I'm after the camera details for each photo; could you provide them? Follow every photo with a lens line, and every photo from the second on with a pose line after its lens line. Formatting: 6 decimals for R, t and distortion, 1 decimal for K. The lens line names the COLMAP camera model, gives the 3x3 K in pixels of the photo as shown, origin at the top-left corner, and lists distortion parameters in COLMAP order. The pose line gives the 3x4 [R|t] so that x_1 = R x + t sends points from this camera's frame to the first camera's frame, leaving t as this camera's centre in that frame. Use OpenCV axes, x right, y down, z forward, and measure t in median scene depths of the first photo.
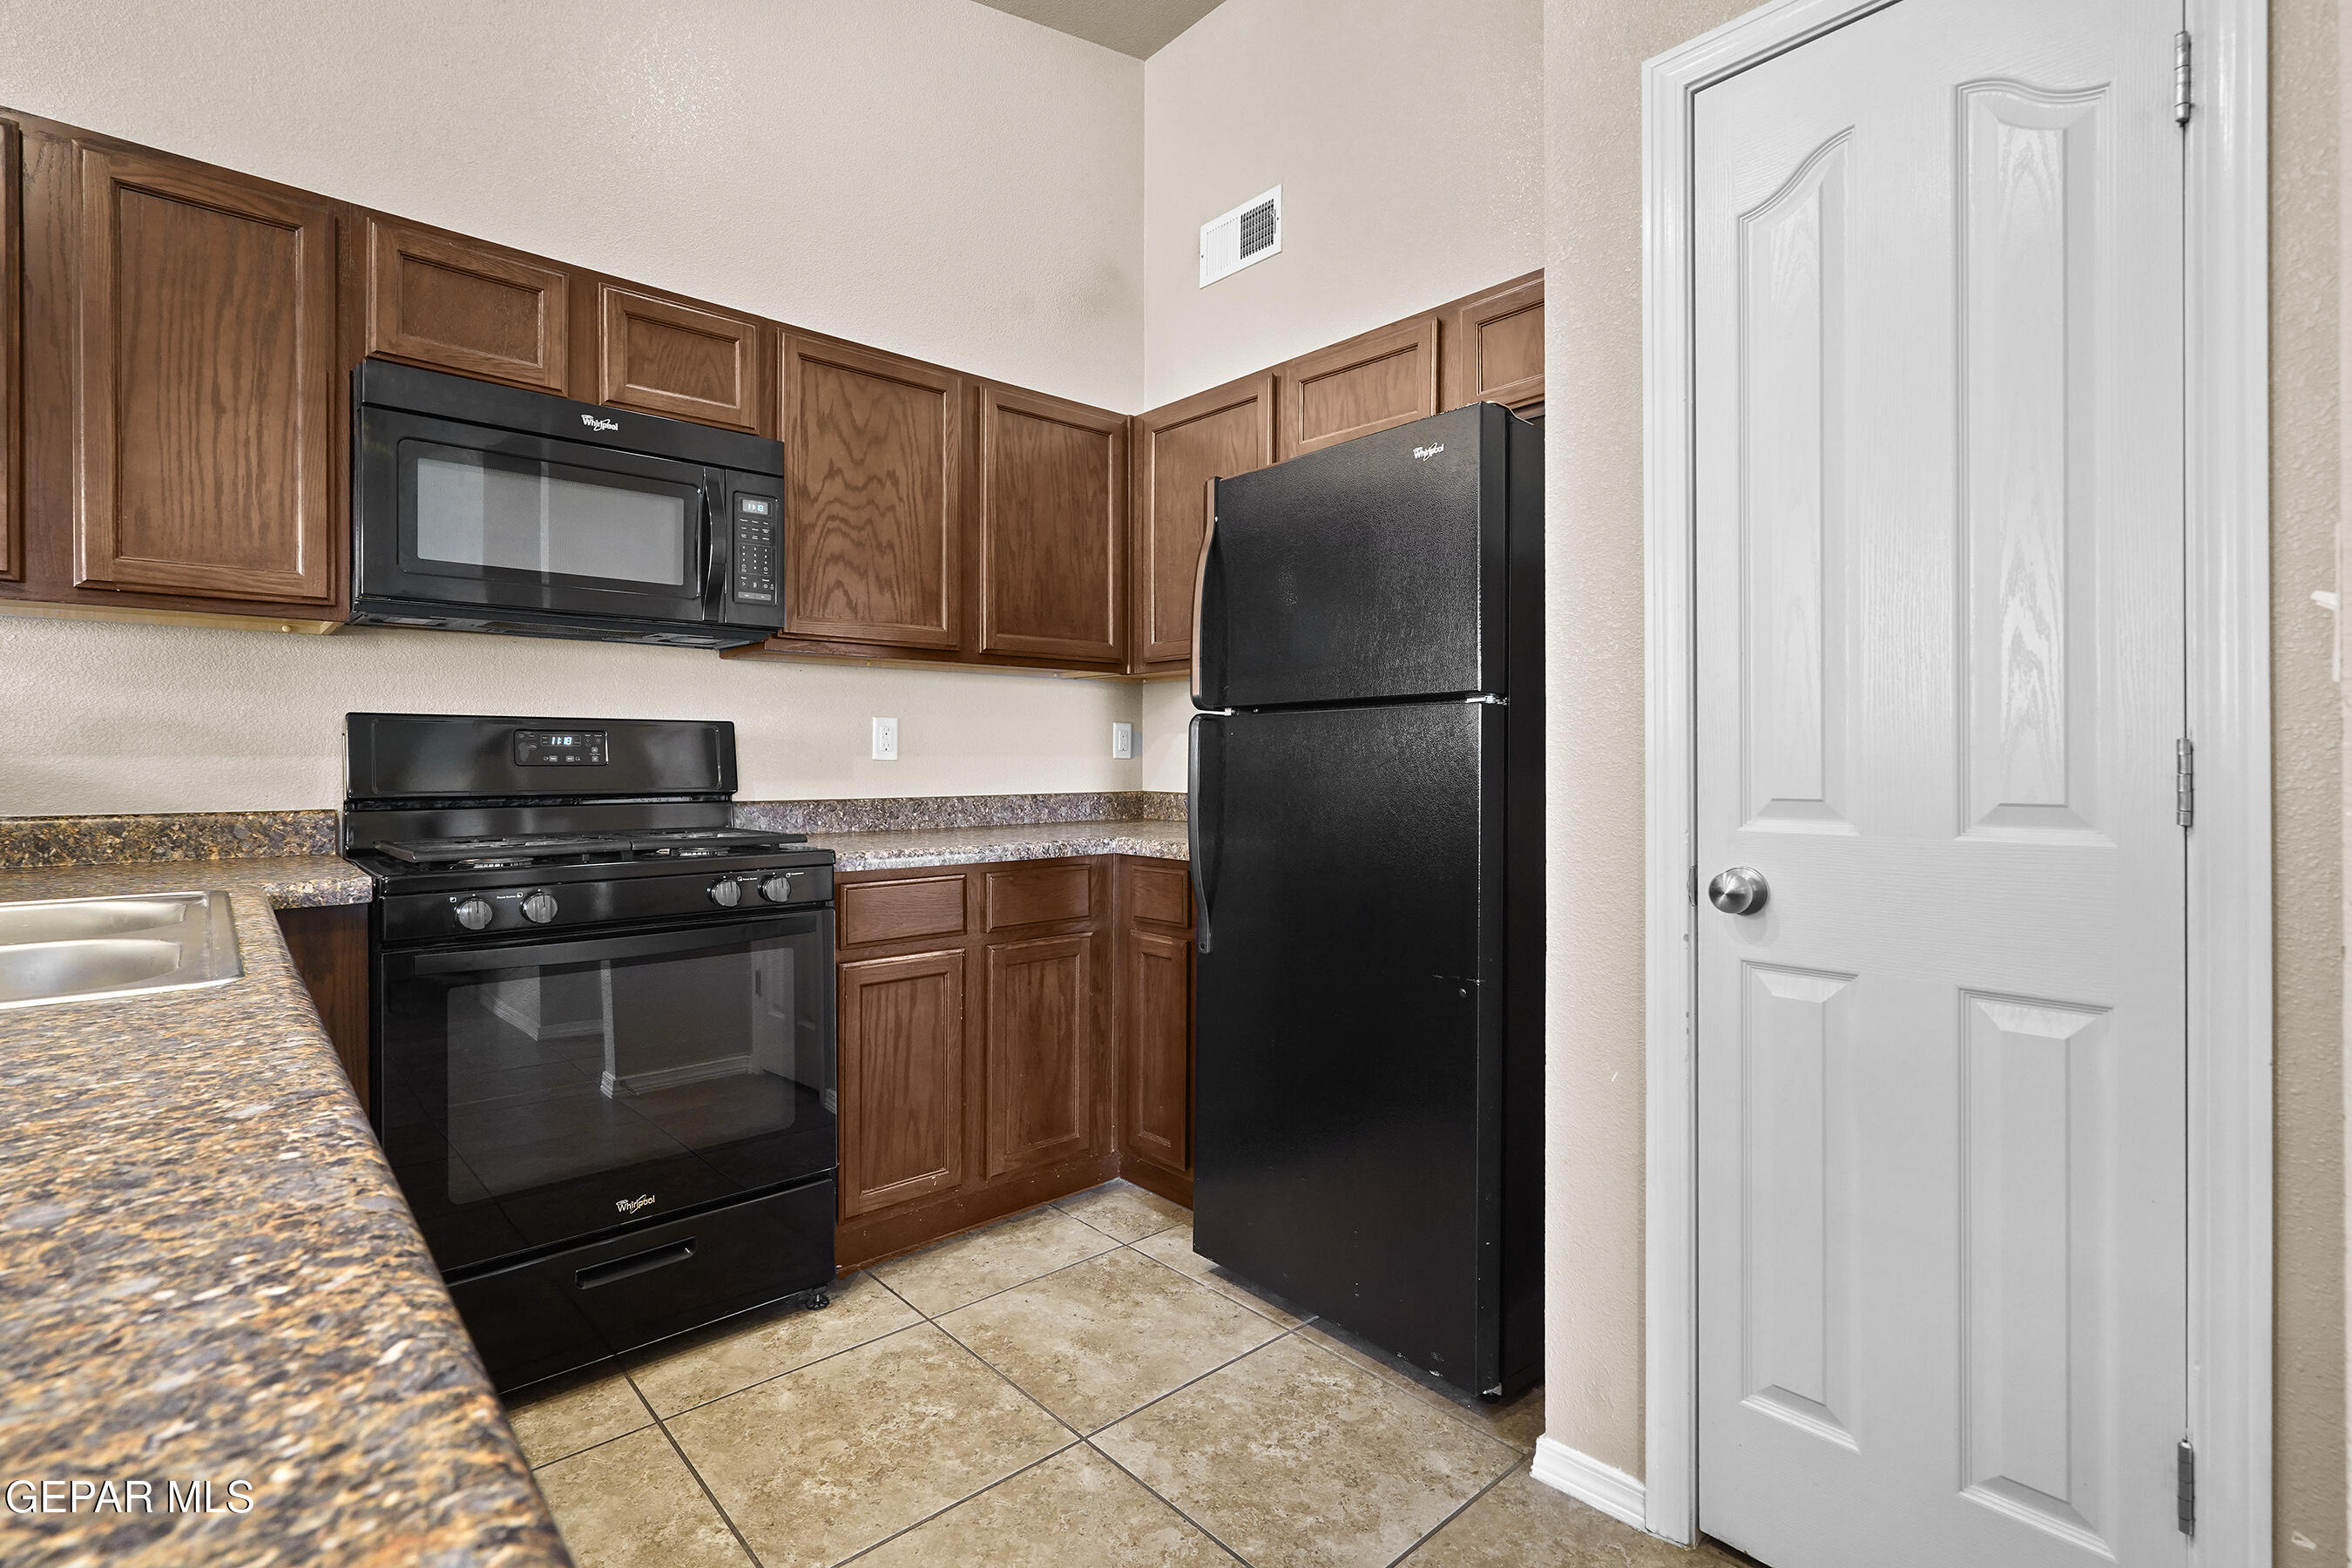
lens RADIAL K [[1087.7, 0, 1168.5], [0, 1087.7, 762.6], [0, 0, 1]] dist [-0.000758, 0.000575]
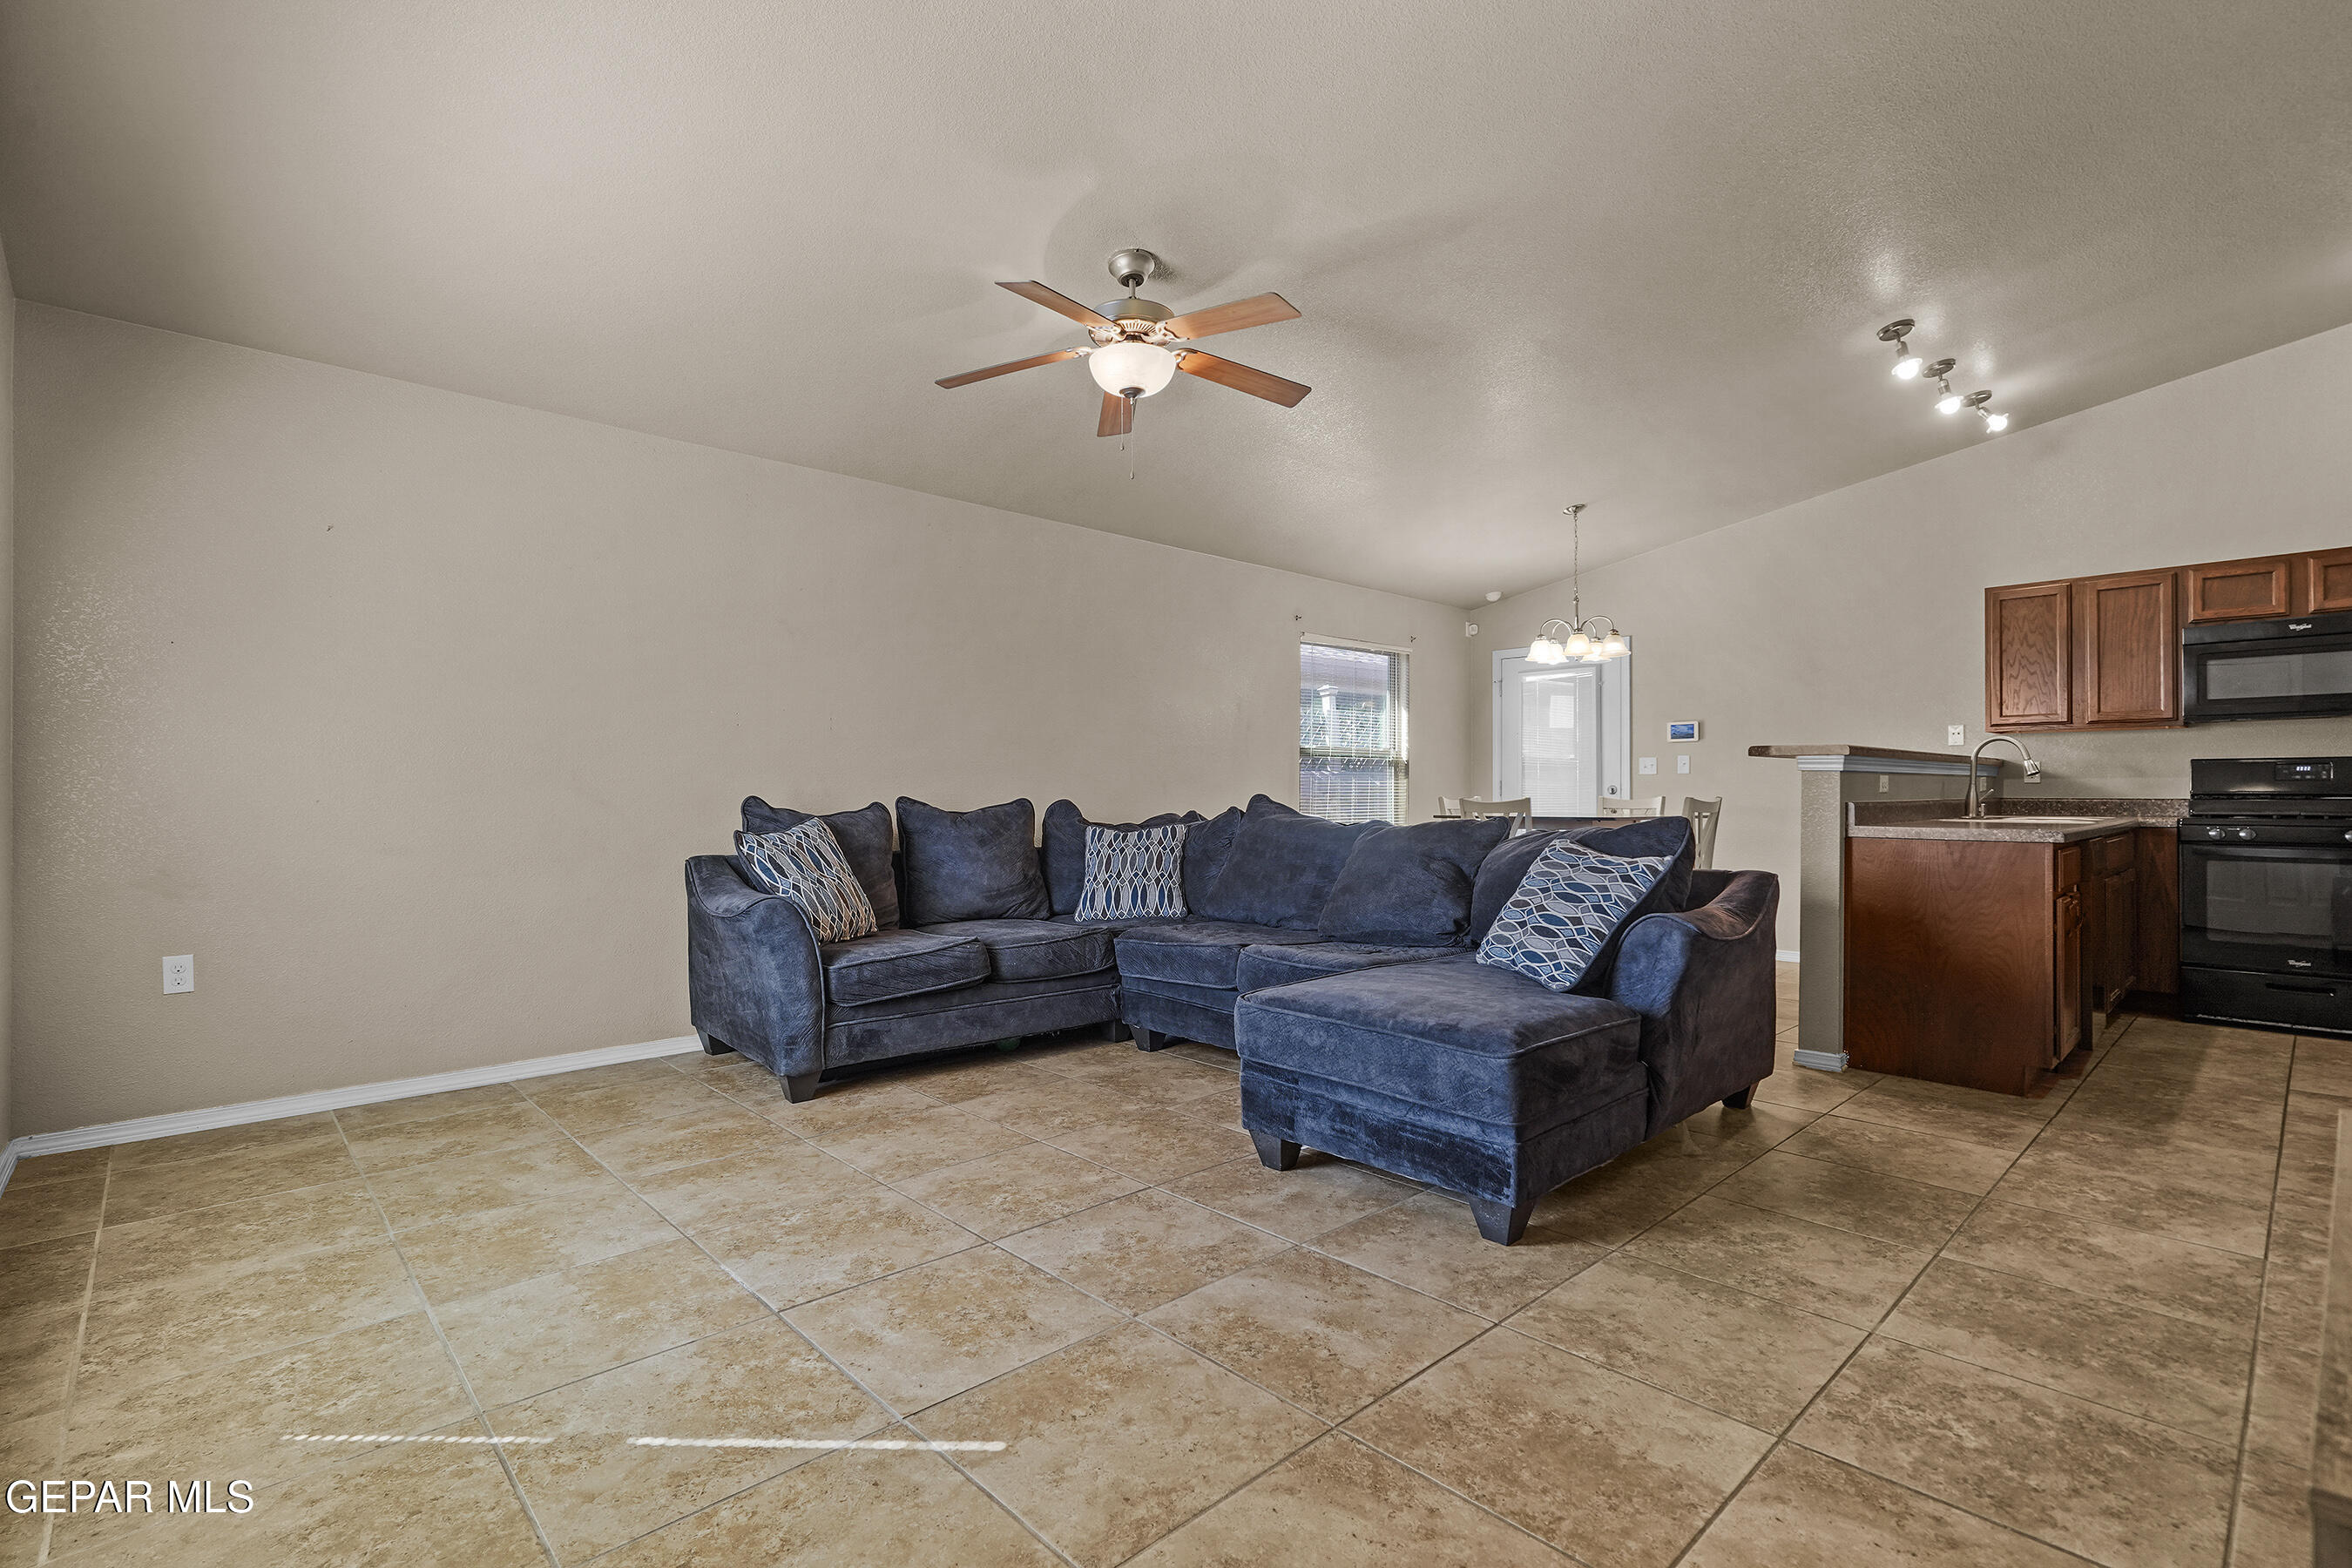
lens RADIAL K [[1072.3, 0, 1172.0], [0, 1072.3, 790.4], [0, 0, 1]] dist [-0.002875, 0.001059]
pose [[0.013726, -0.004951, -0.999894, 1.465028], [-0.000552, 0.999988, -0.004959, 0.033515], [0.999906, 0.000620, 0.013723, -1.203302]]
